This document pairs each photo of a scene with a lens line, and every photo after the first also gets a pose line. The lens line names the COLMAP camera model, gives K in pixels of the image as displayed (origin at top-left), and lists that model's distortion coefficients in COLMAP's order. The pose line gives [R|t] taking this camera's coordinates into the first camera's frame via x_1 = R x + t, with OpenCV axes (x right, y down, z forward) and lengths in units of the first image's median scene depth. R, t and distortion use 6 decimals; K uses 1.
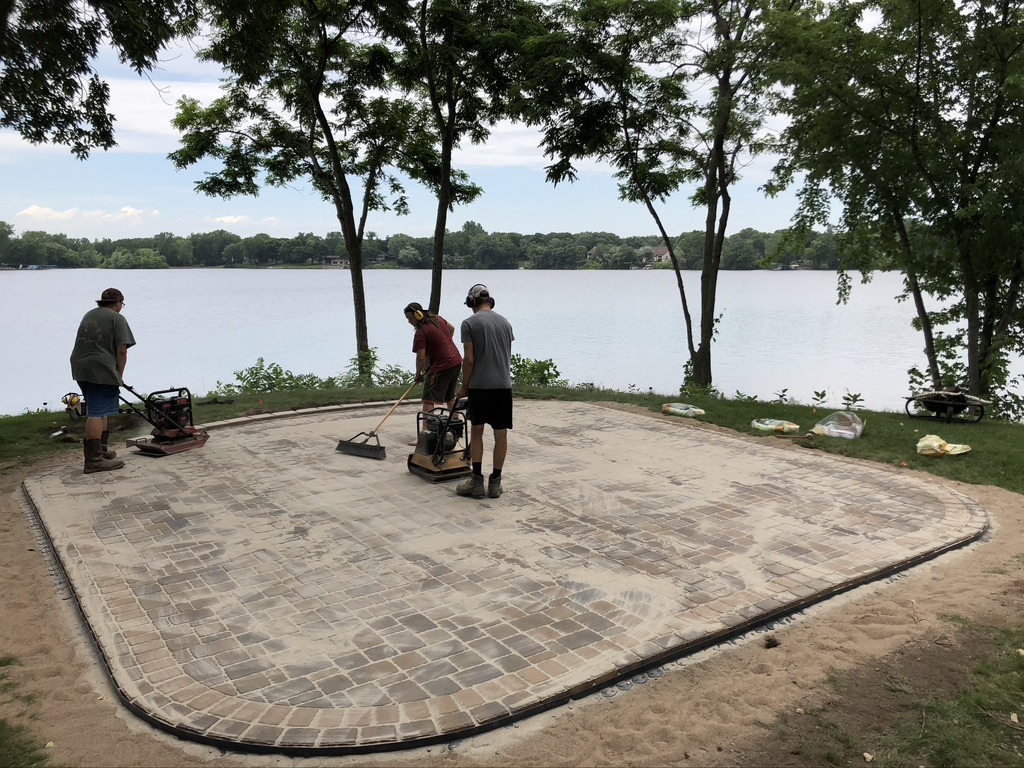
lens RADIAL K [[829.1, 0, 515.3], [0, 829.1, 389.0], [0, 0, 1]] dist [0.003243, -0.004300]
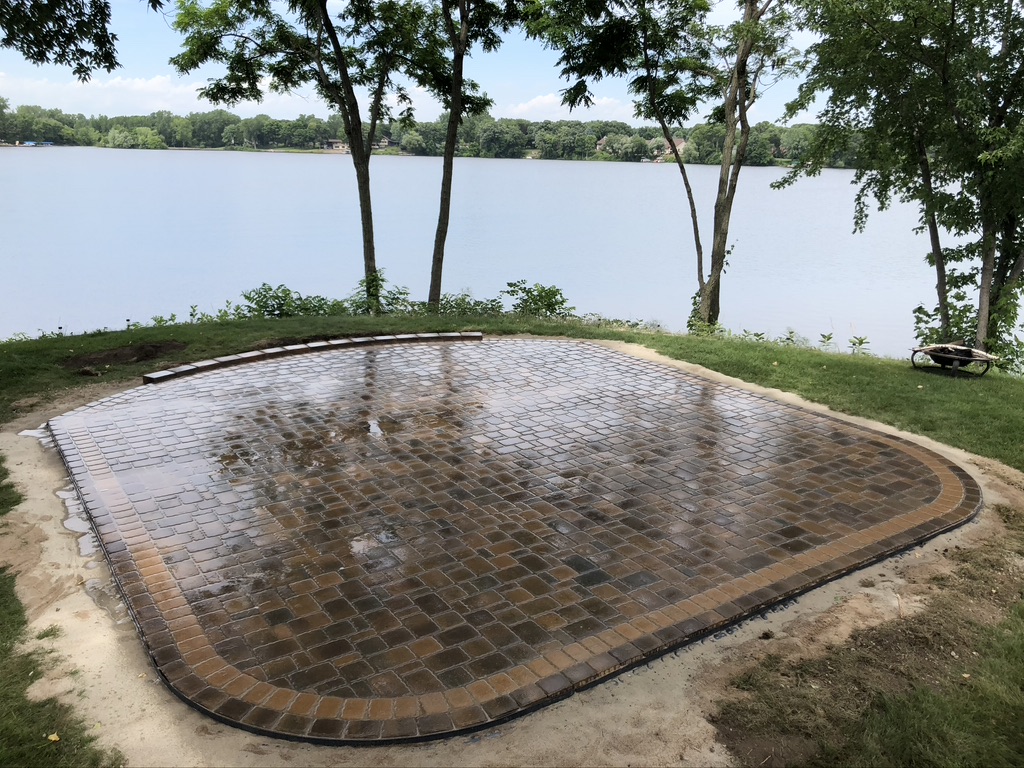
lens RADIAL K [[830.7, 0, 507.9], [0, 830.7, 377.3], [0, 0, 1]] dist [0.011821, -0.000806]
pose [[0.999573, 0.027478, -0.009928, -0.004263], [-0.026149, 0.992962, 0.115507, -0.035244], [0.013032, -0.115198, 0.993257, -0.002960]]
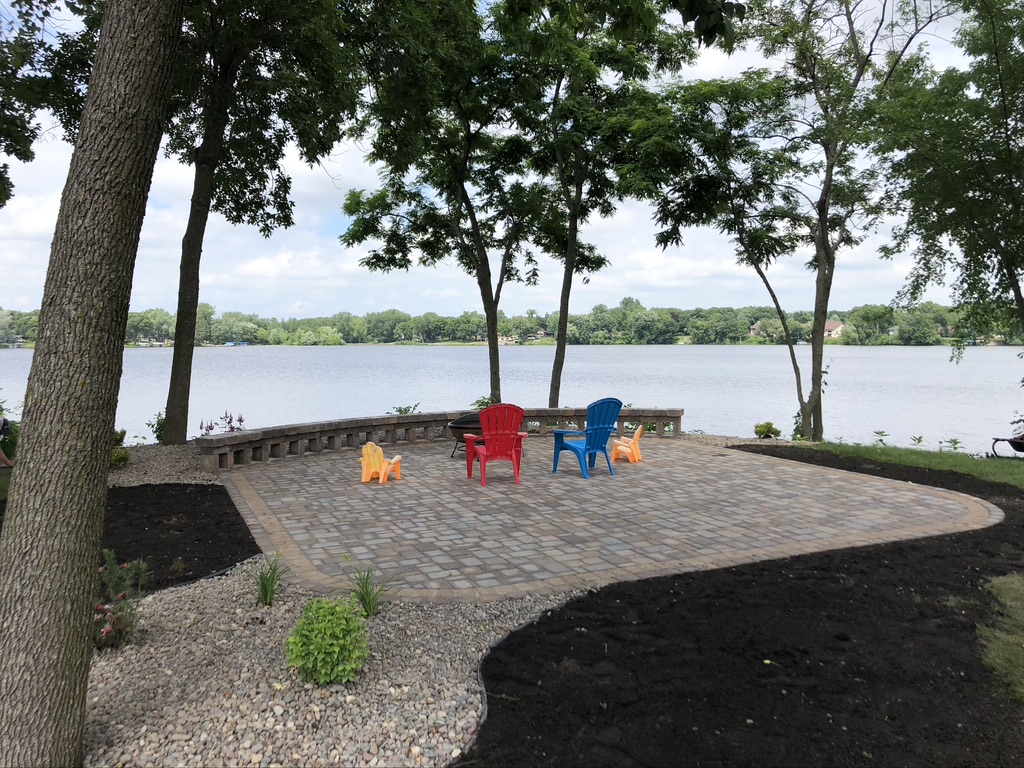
lens RADIAL K [[825.8, 0, 512.0], [0, 825.8, 384.0], [0, 0, 1]] dist [0.125678, -0.357486]
pose [[0.981042, 0.004511, -0.193744, 0.050243], [-0.023273, 0.995237, -0.094668, 0.031371], [0.192394, 0.097383, 0.976474, -0.081026]]
